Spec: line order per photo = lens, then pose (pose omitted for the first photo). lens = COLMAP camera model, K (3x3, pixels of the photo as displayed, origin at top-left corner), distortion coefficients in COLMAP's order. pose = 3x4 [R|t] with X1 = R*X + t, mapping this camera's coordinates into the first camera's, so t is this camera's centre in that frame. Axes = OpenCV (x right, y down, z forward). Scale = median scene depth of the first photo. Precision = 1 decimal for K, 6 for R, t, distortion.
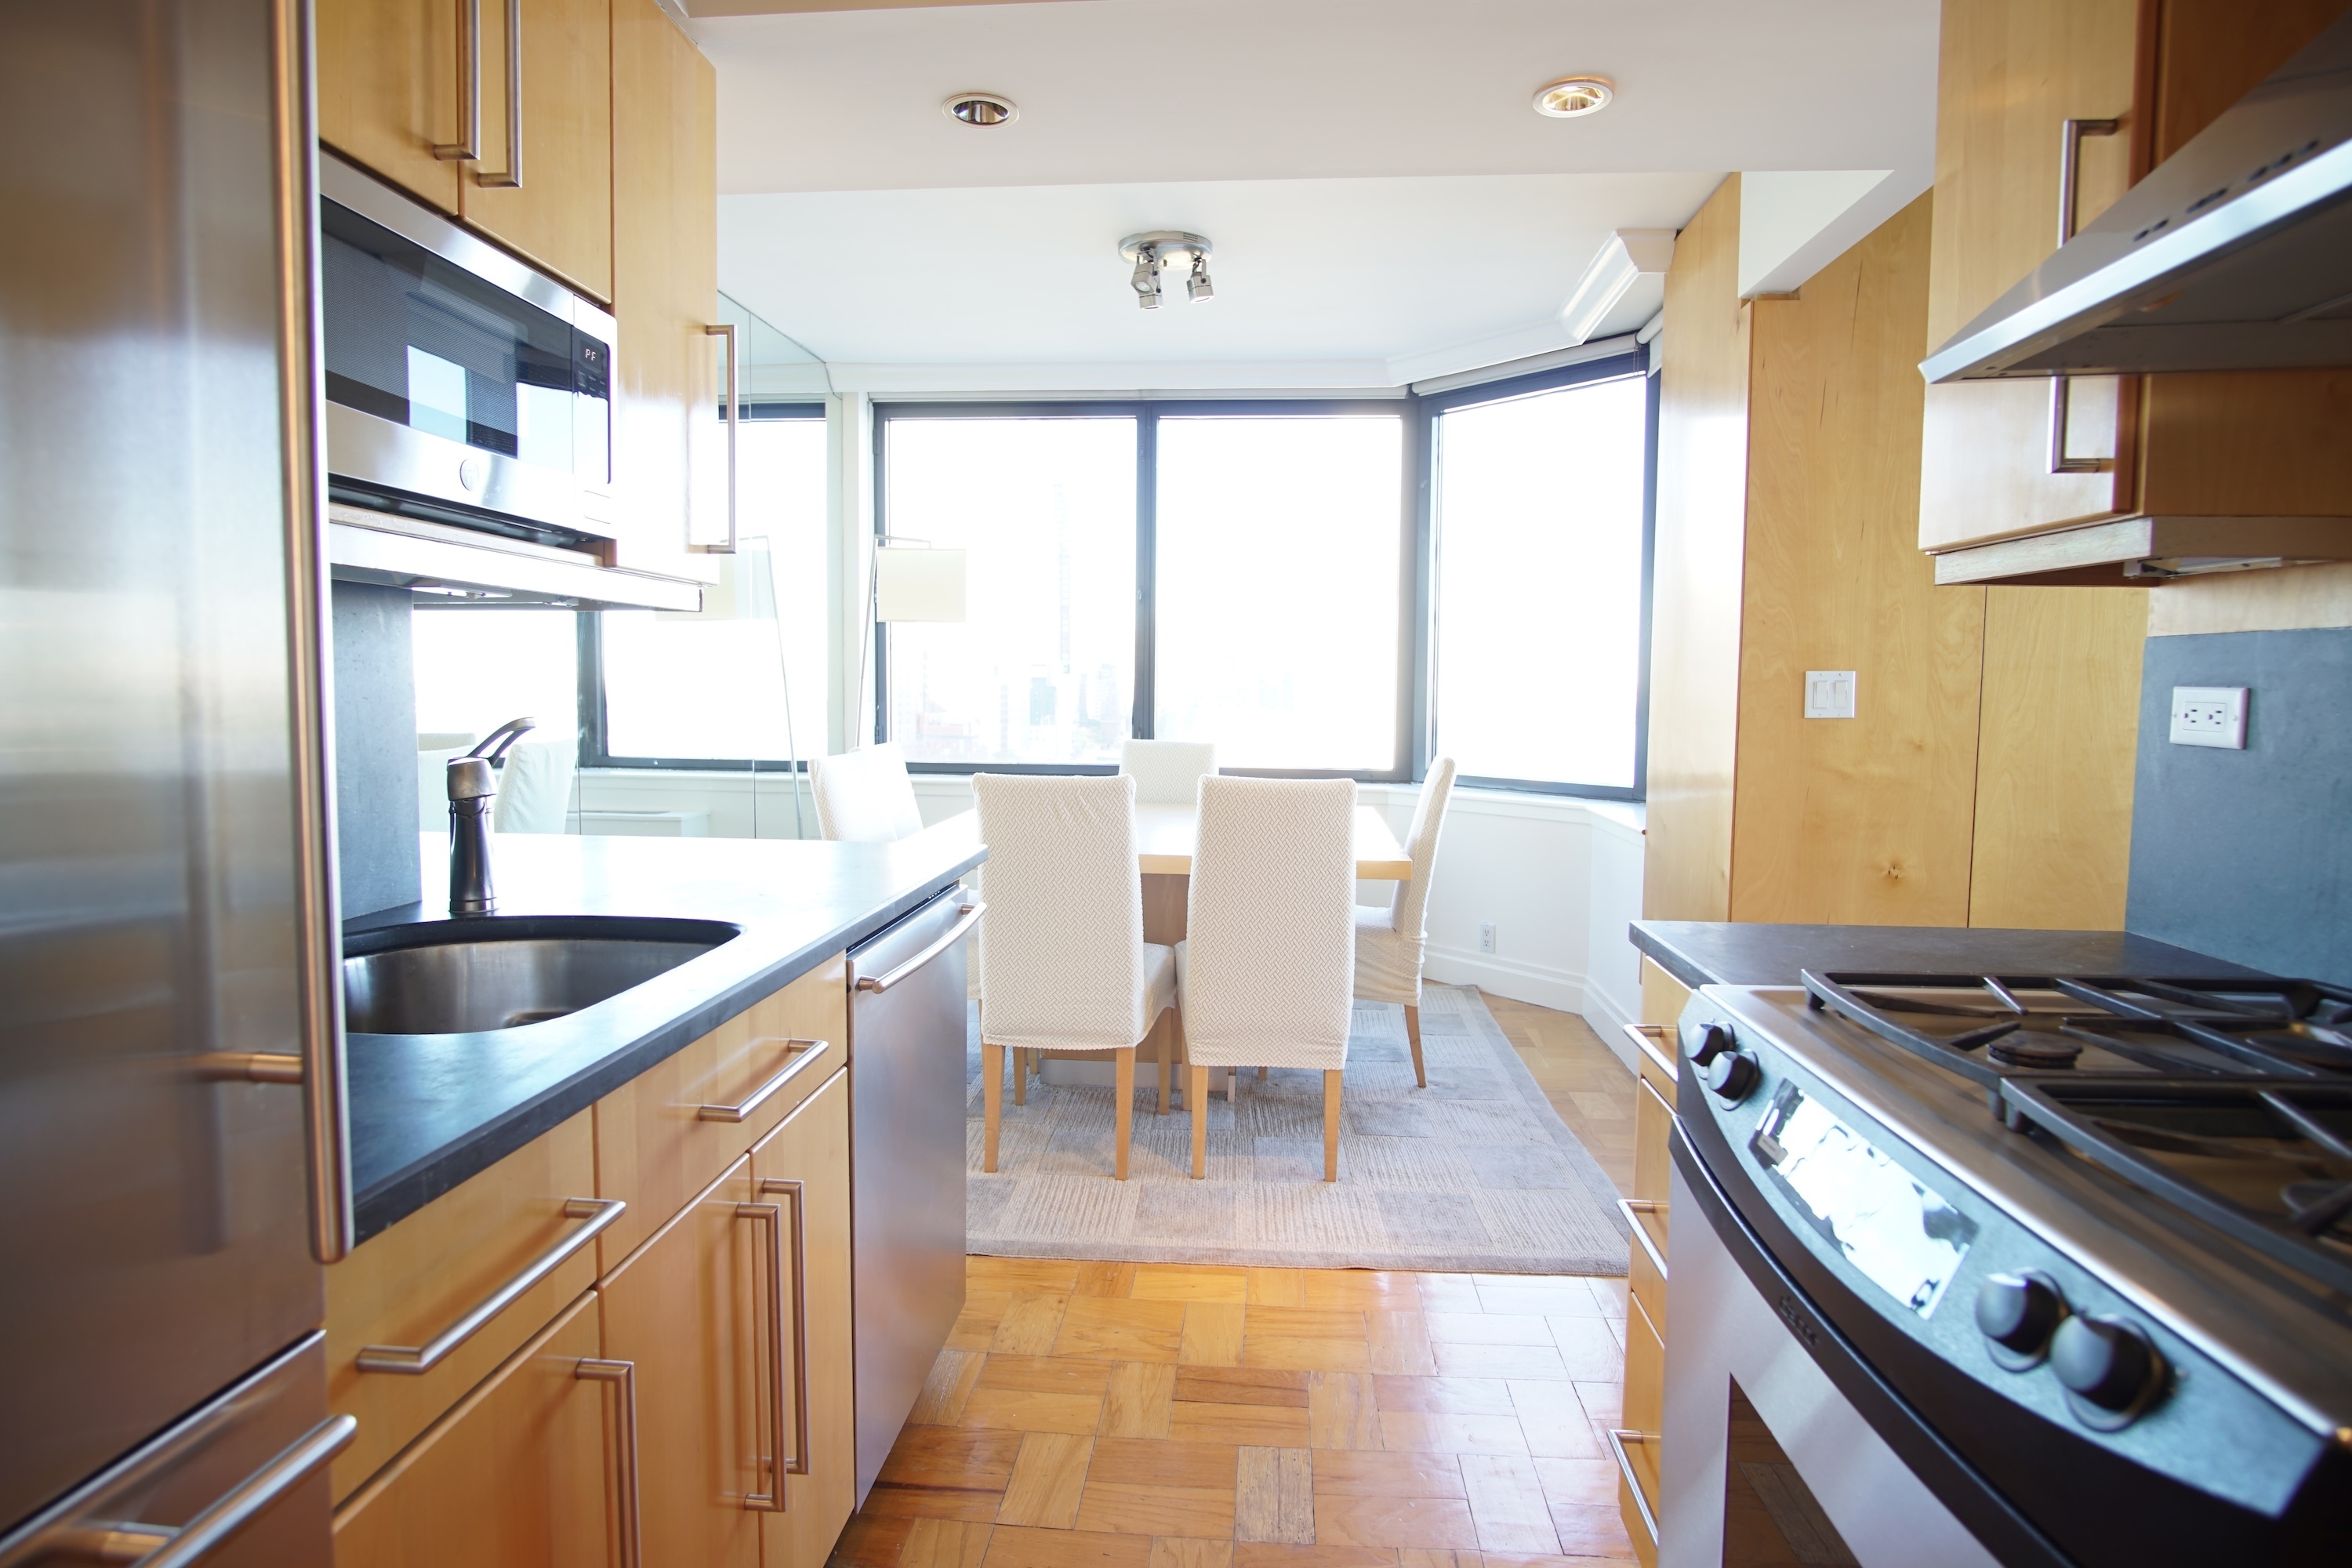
lens RADIAL K [[1263.3, 0, 1168.0], [0, 1263.3, 777.8], [0, 0, 1]] dist [-0.027707, 0.003006]
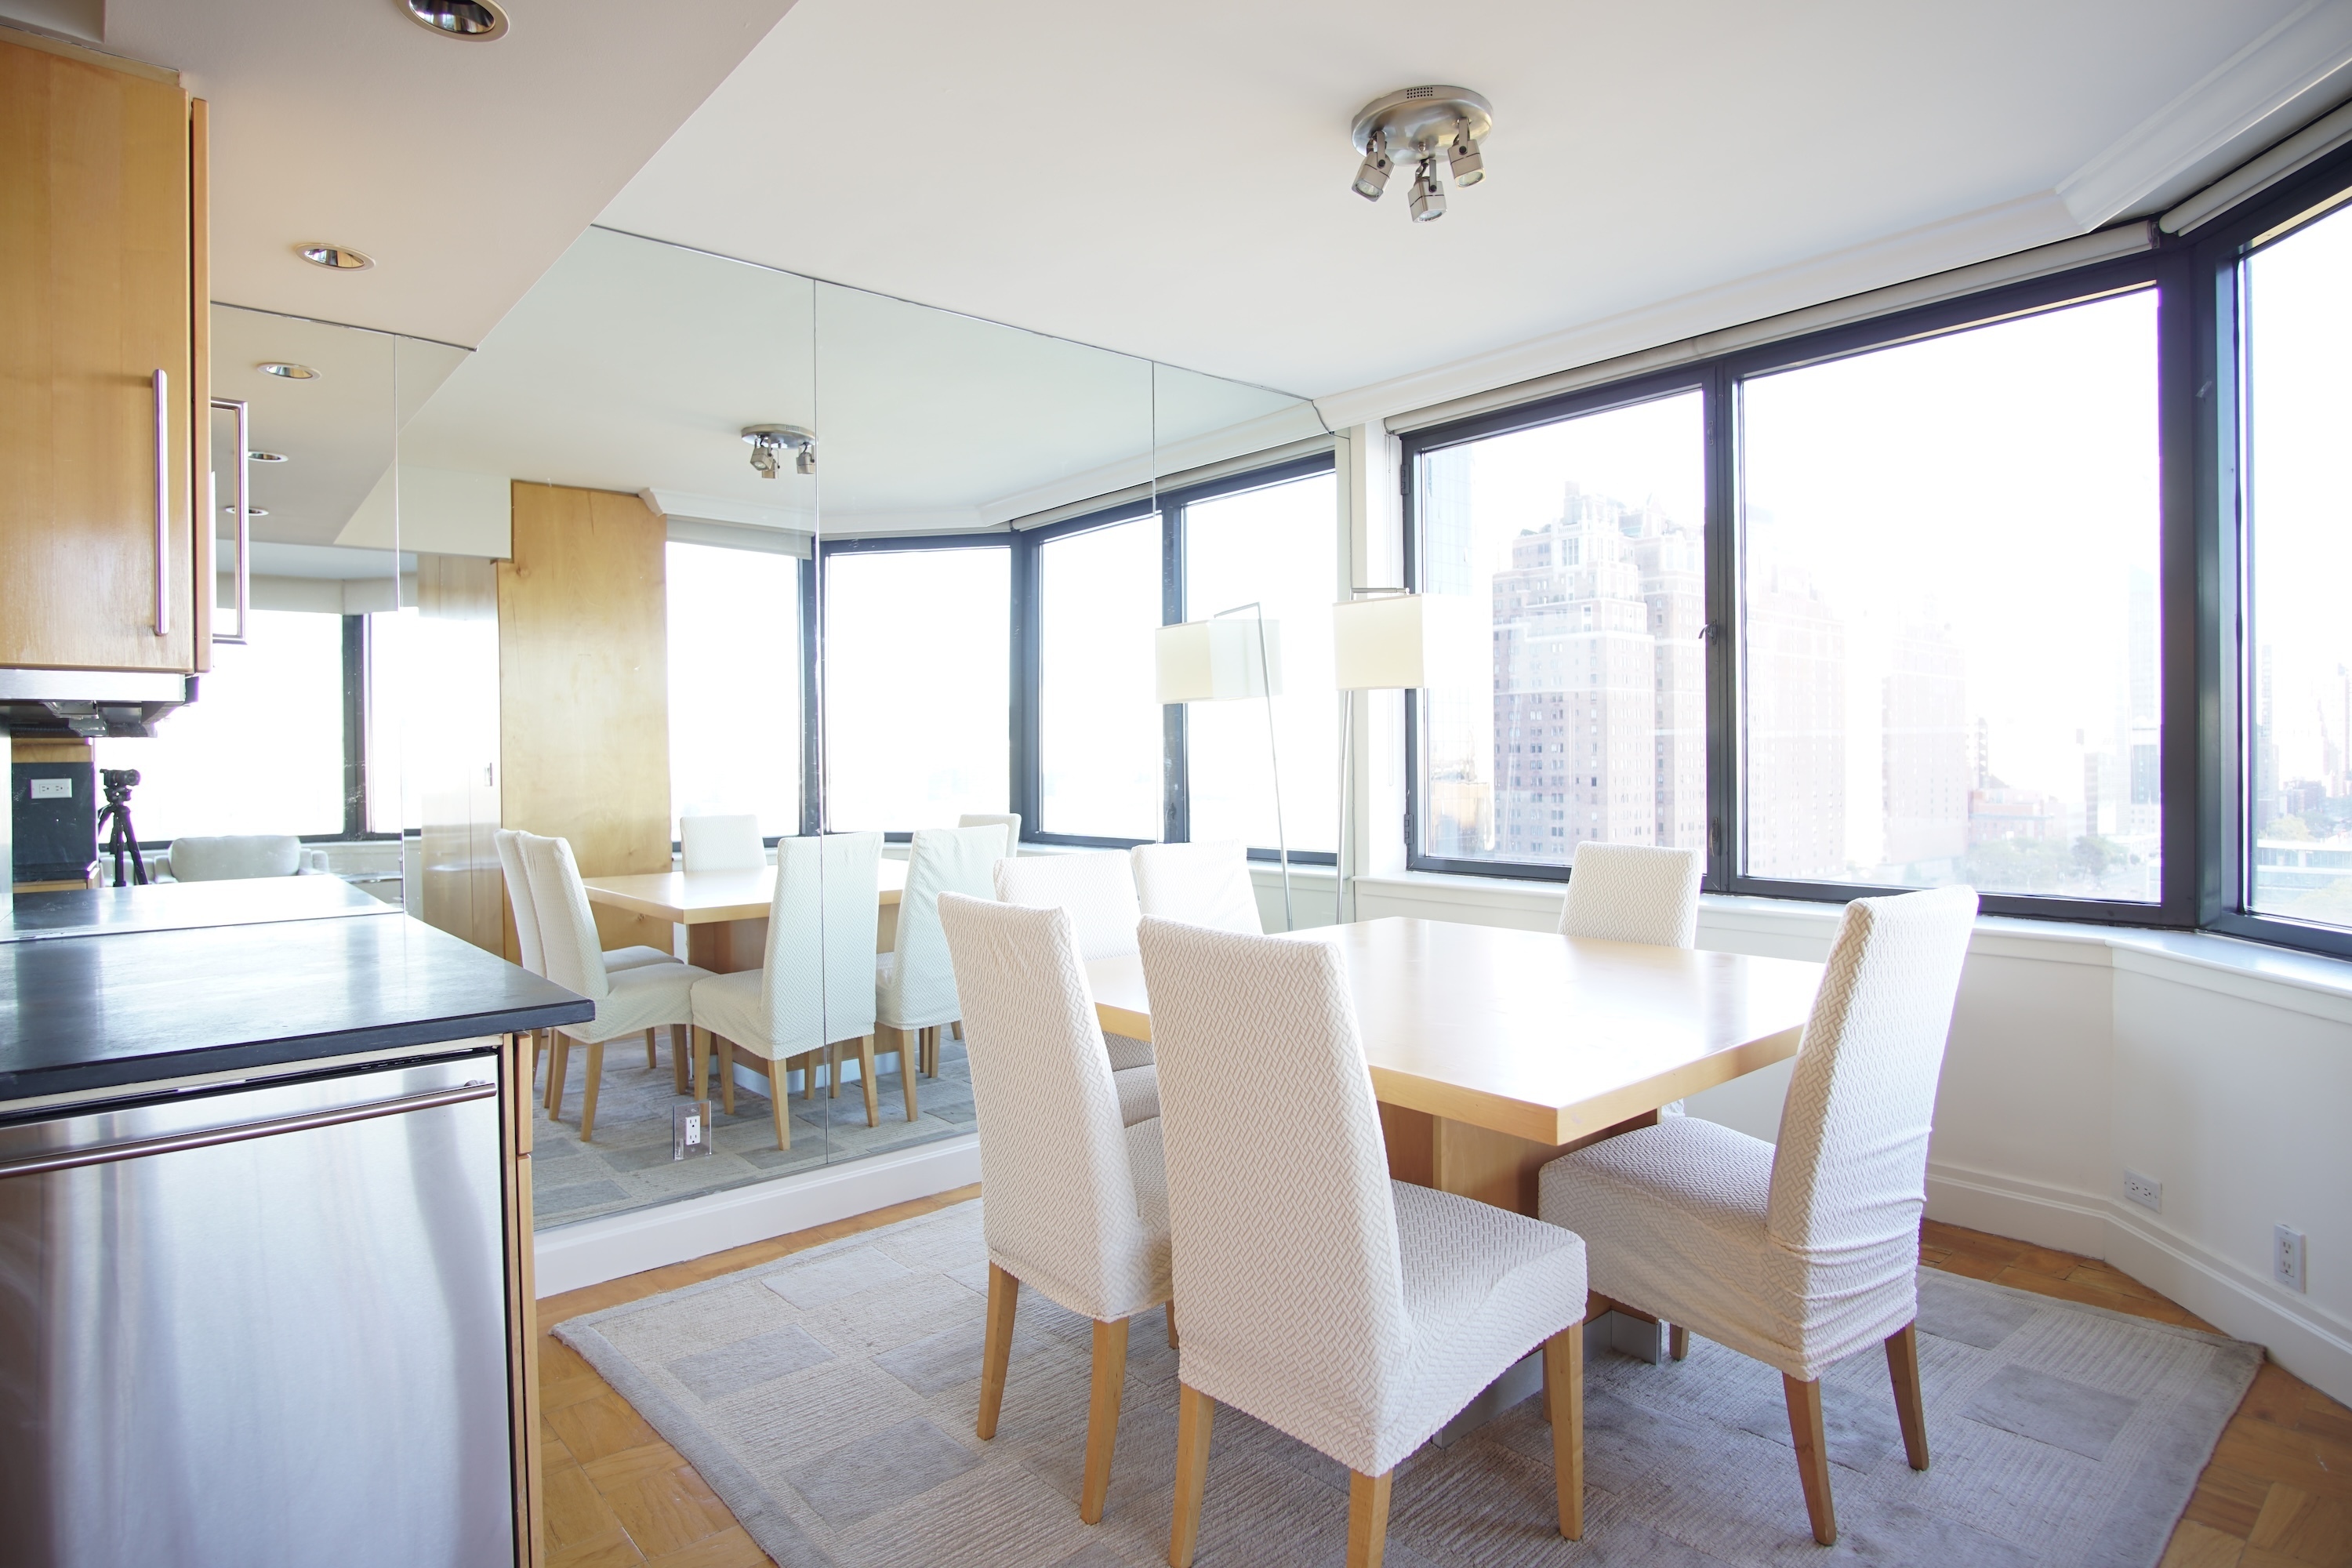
lens RADIAL K [[1263.3, 0, 1168.0], [0, 1263.3, 777.8], [0, 0, 1]] dist [-0.027707, 0.003006]
pose [[0.714480, -0.007609, -0.699615, 0.357833], [-0.034576, 0.998335, -0.046169, -0.031350], [0.698801, 0.057177, 0.713027, 0.426200]]
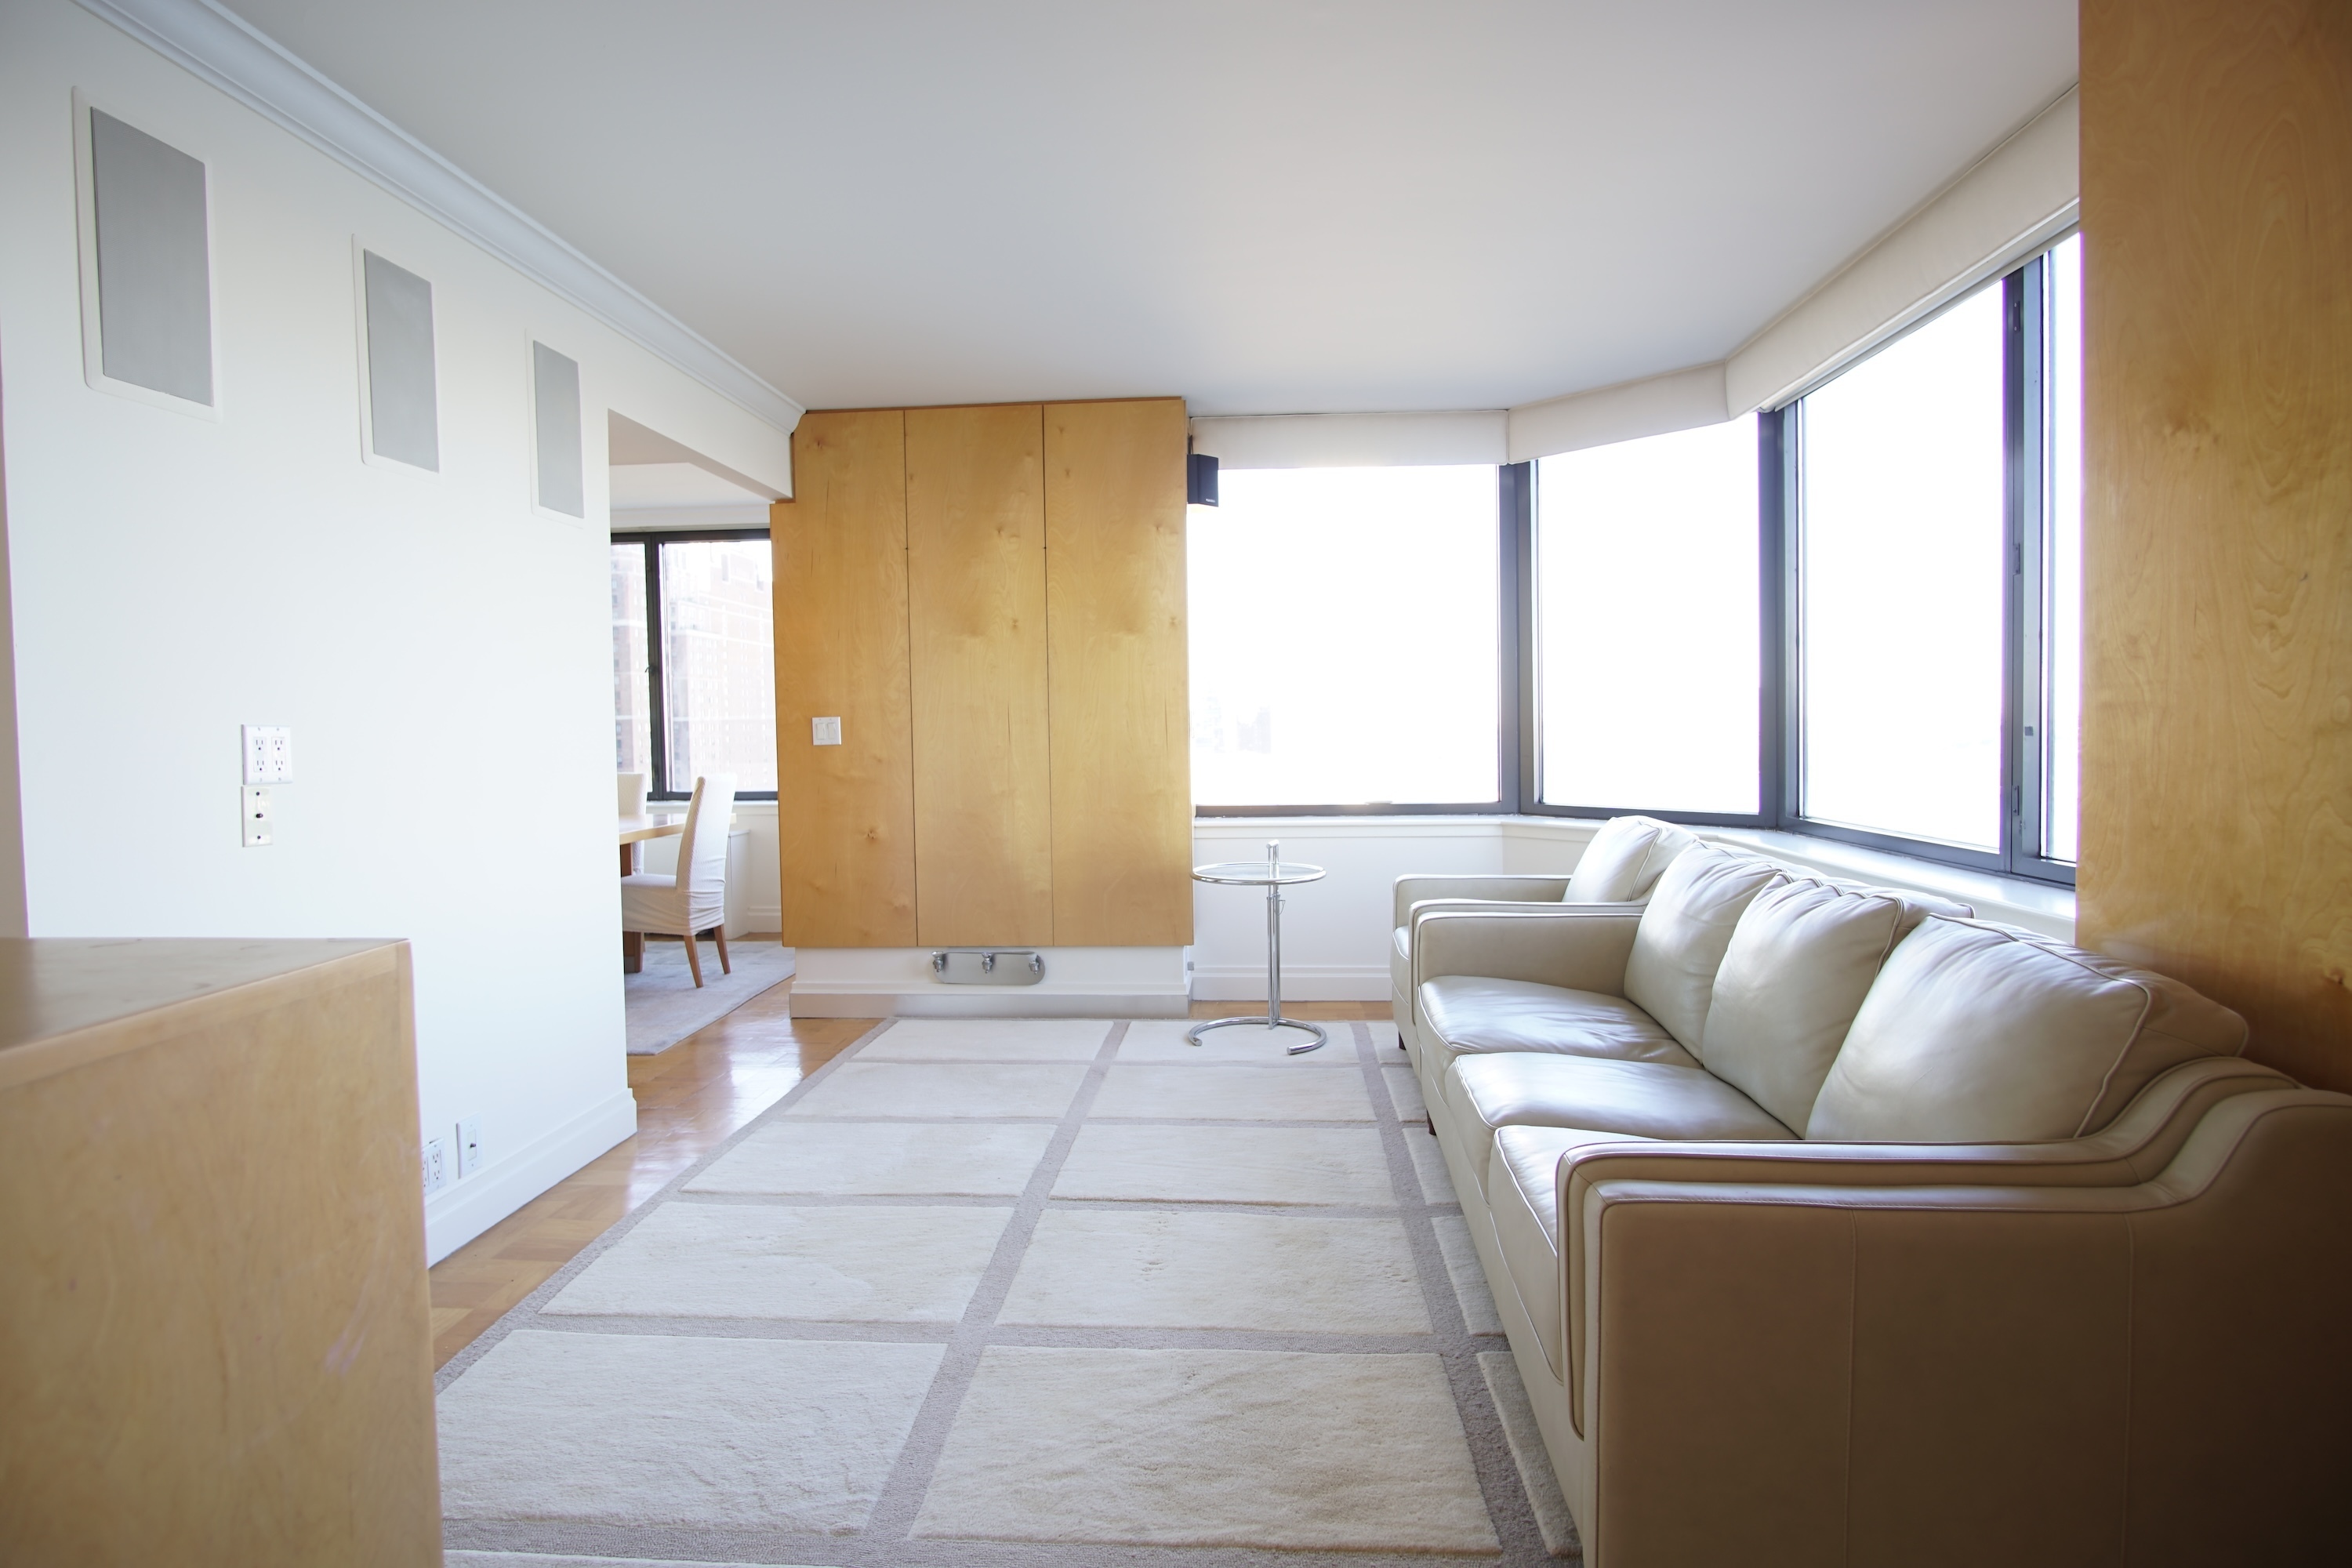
lens RADIAL K [[1263.3, 0, 1168.0], [0, 1263.3, 777.8], [0, 0, 1]] dist [-0.027707, 0.003006]
pose [[0.999812, -0.016839, 0.009566, 0.768731], [0.017194, 0.999117, -0.038347, 0.056304], [-0.008911, 0.038505, 0.999219, -0.567377]]
